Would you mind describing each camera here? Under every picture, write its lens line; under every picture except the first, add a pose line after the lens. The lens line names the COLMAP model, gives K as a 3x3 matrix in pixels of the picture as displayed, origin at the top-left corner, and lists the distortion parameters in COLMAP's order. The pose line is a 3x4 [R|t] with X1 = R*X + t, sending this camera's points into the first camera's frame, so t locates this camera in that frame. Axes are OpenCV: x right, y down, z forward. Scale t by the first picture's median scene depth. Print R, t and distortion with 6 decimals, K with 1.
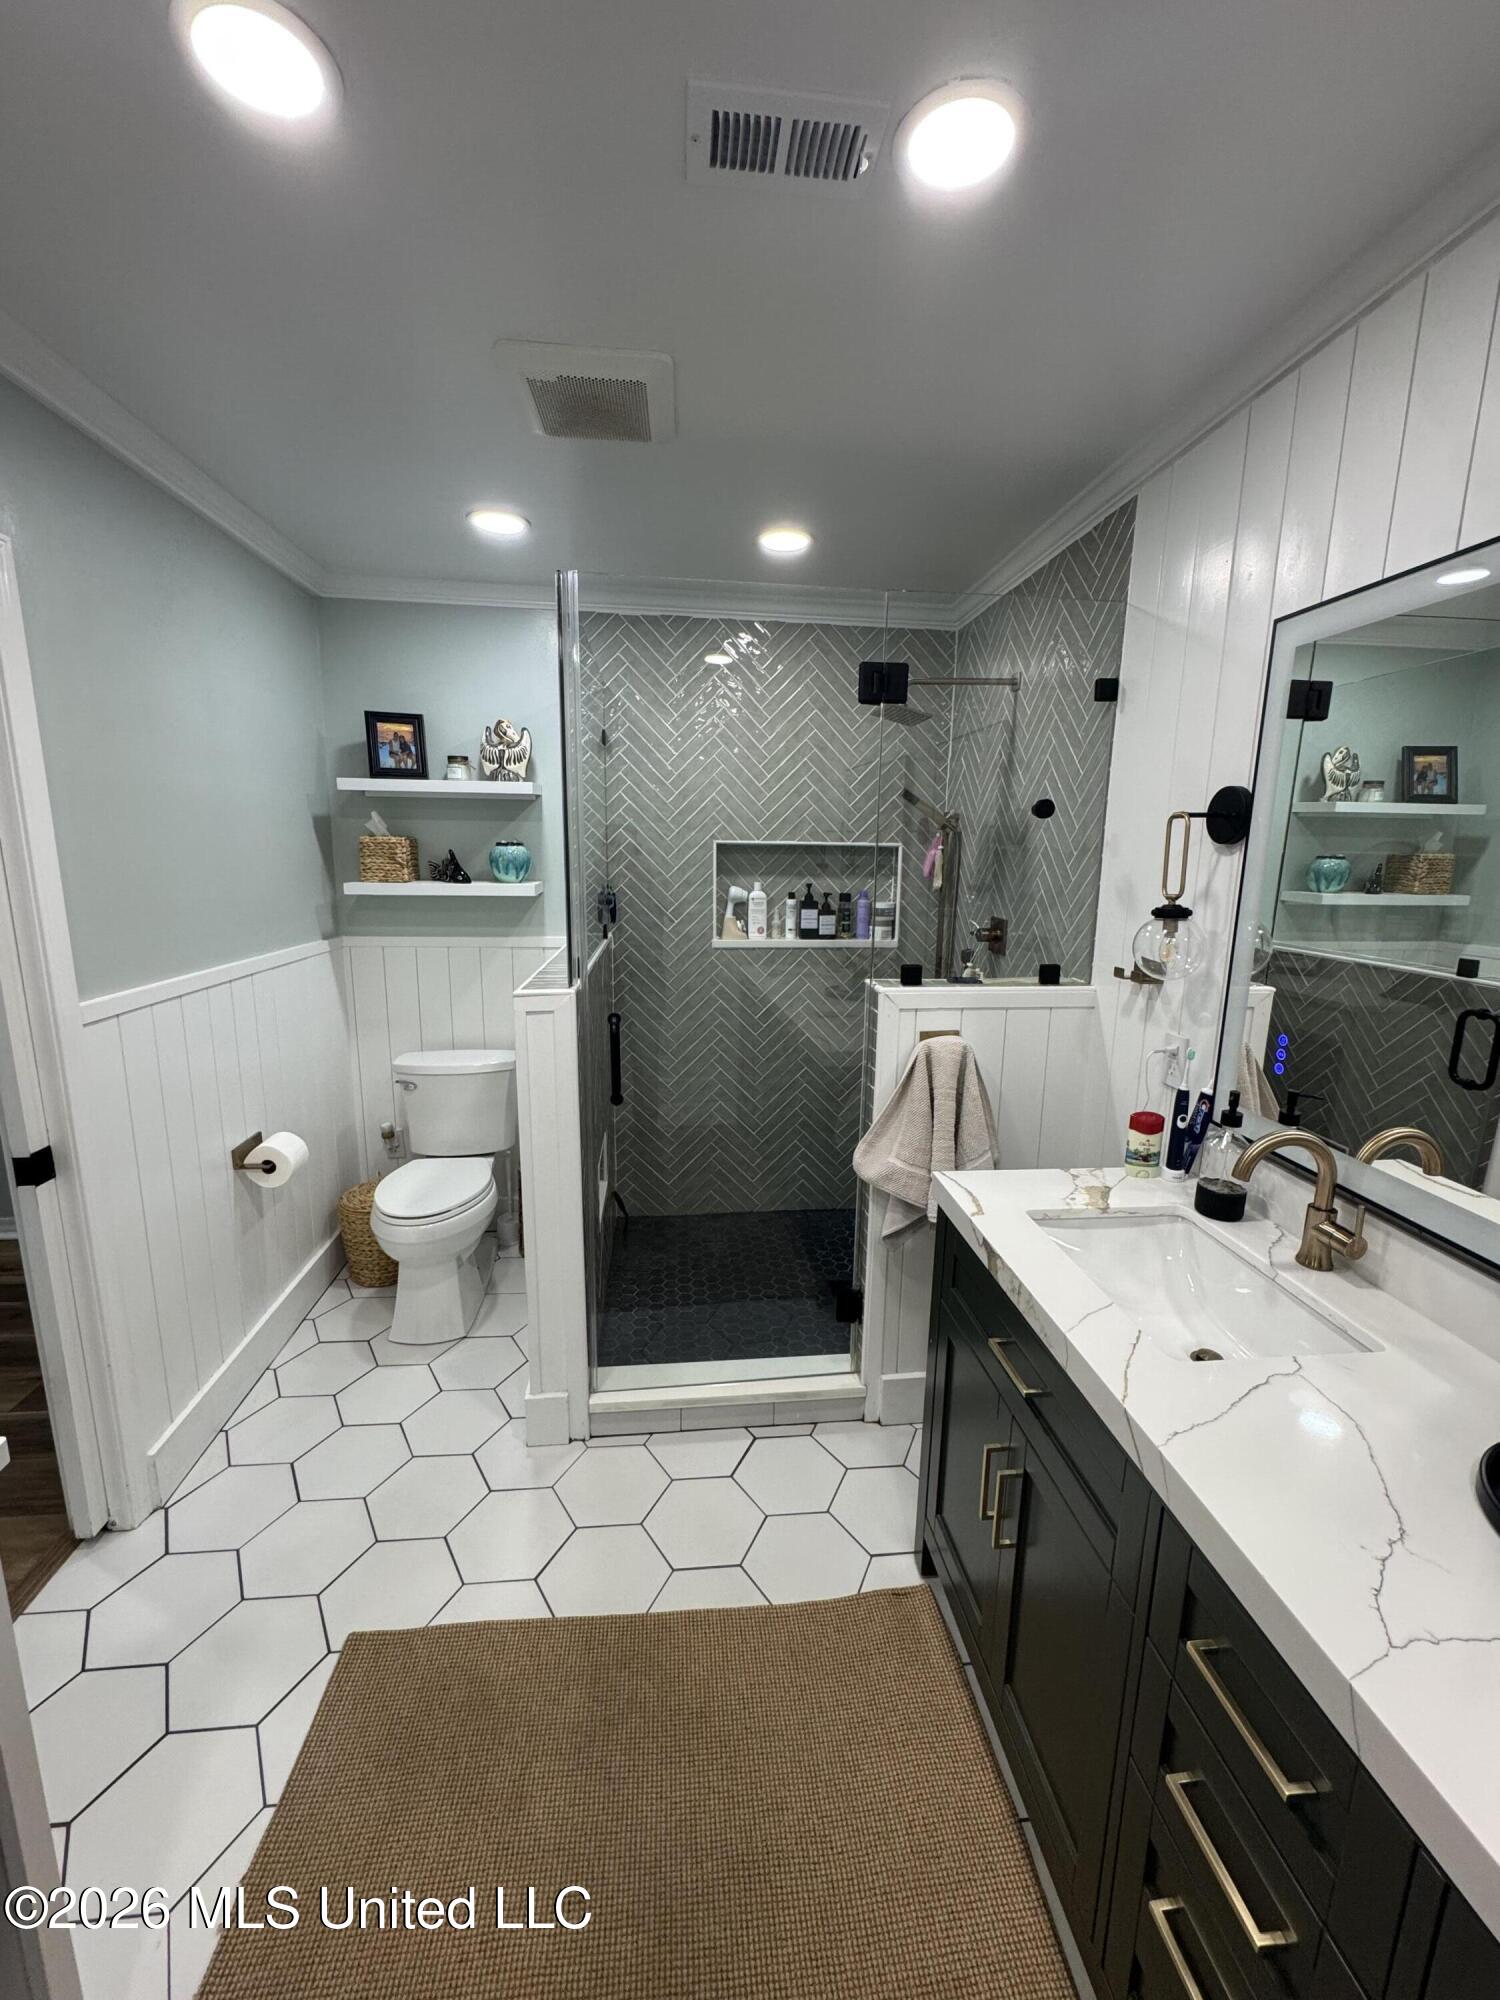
lens RADIAL K [[793.9, 0, 754.4], [0, 793.9, 1001.4], [0, 0, 1]] dist [-0.005169, 0.001102]
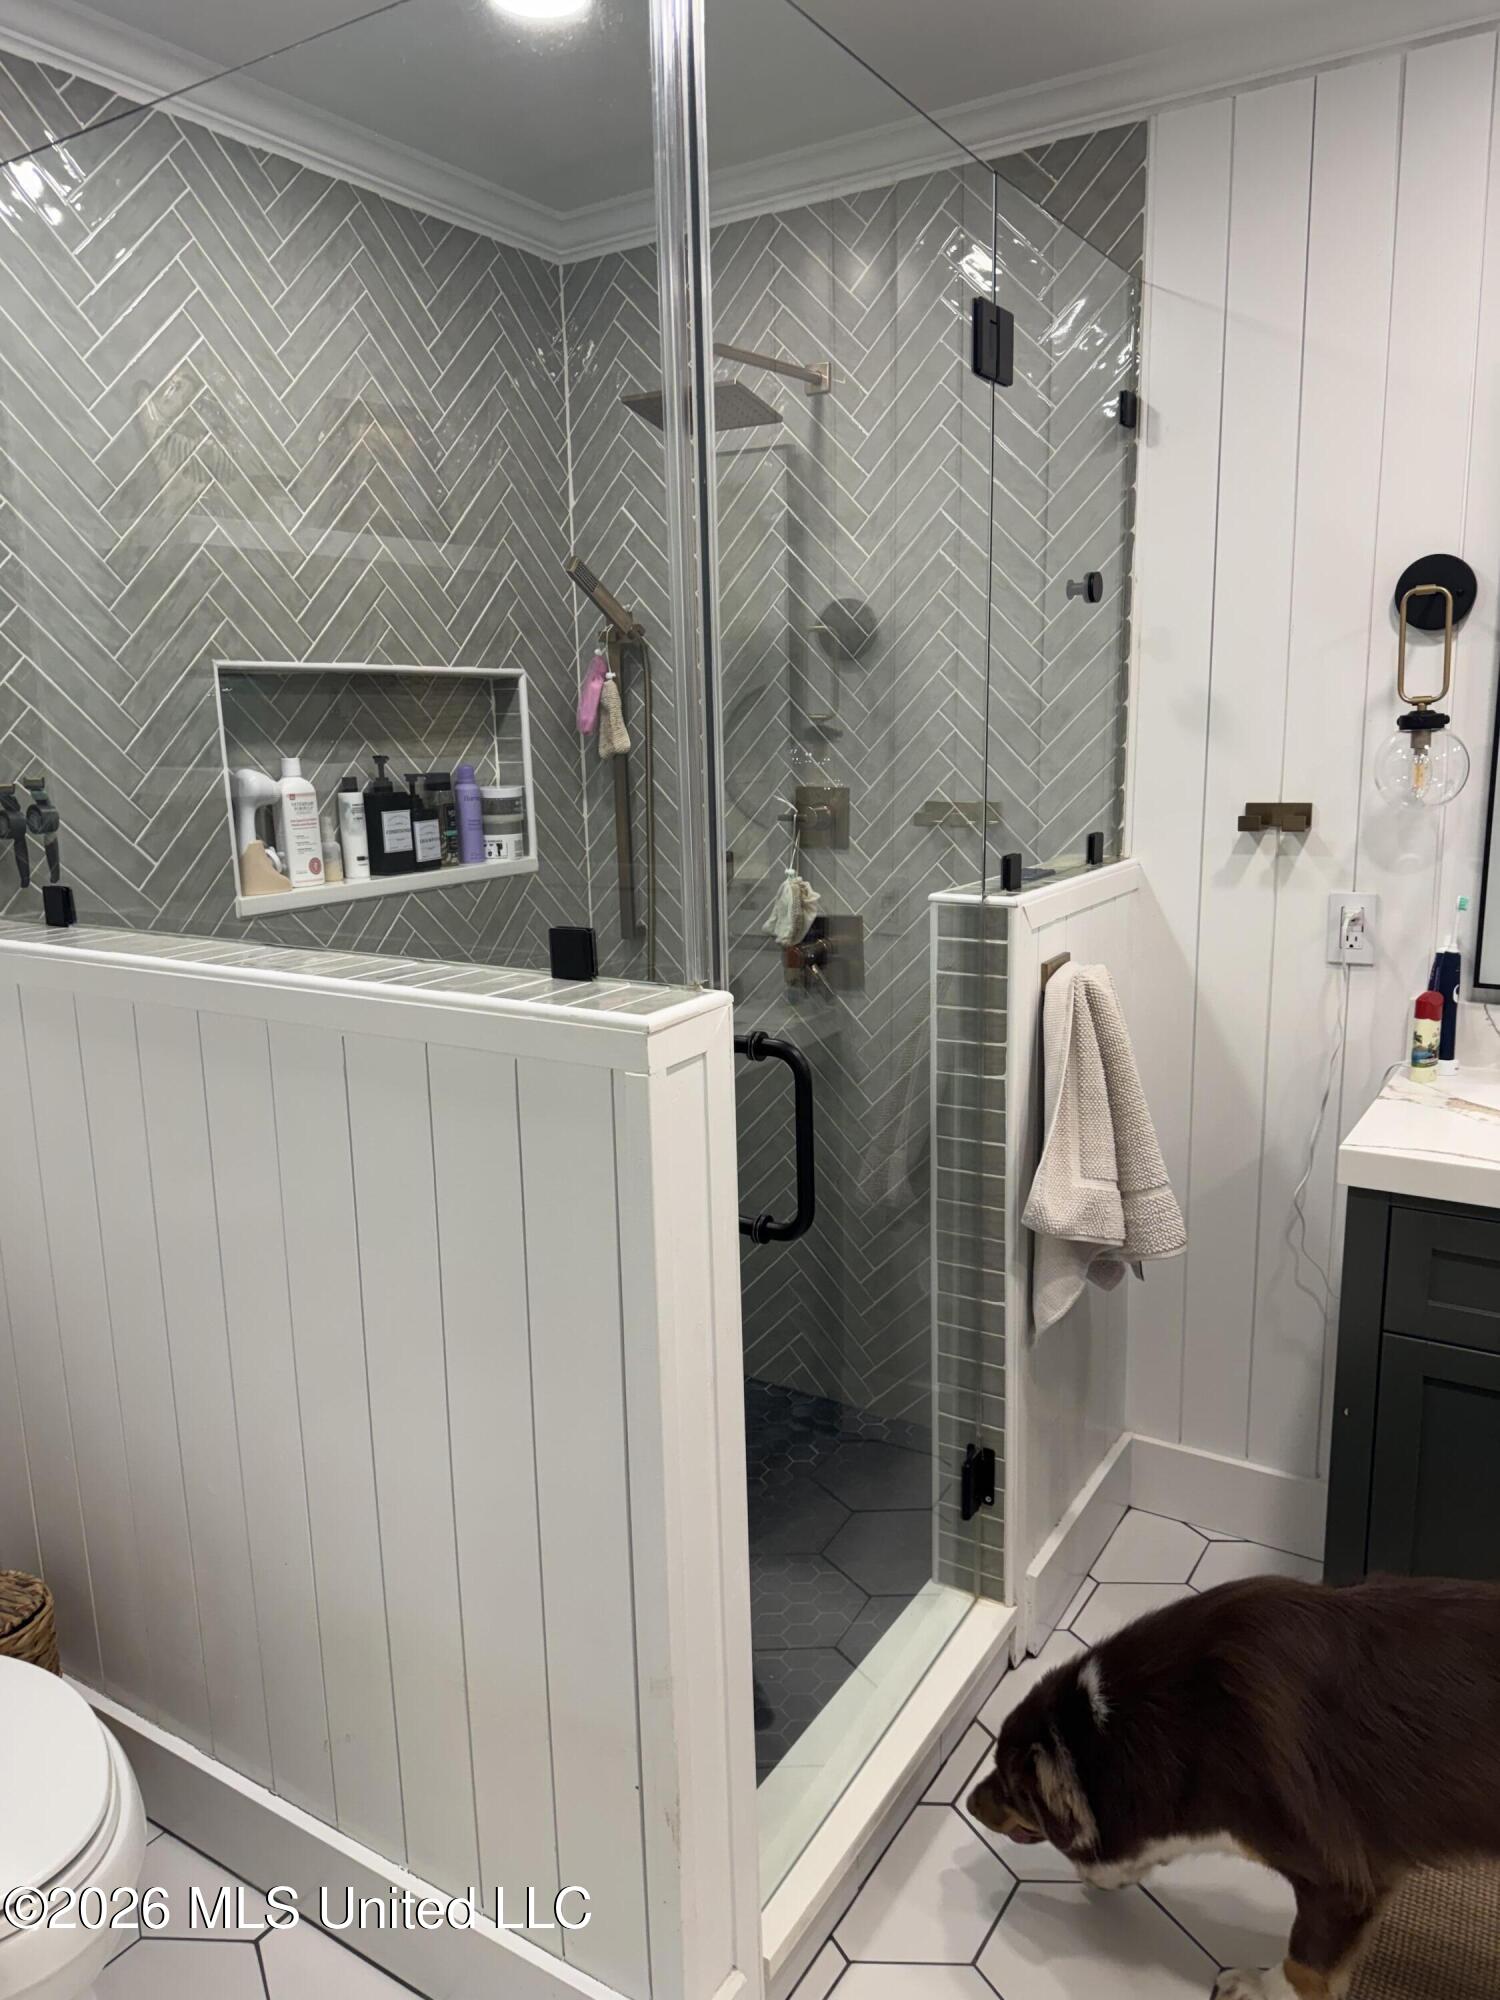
lens RADIAL K [[1394.6, 0, 736.7], [0, 1394.6, 1000.0], [0, 0, 1]] dist [0.062323, -0.074547]
pose [[0.628136, -0.182948, 0.756290, -0.479238], [0.179358, 0.979835, 0.088058, -0.044885], [-0.757150, 0.080334, 0.648283, 0.332681]]
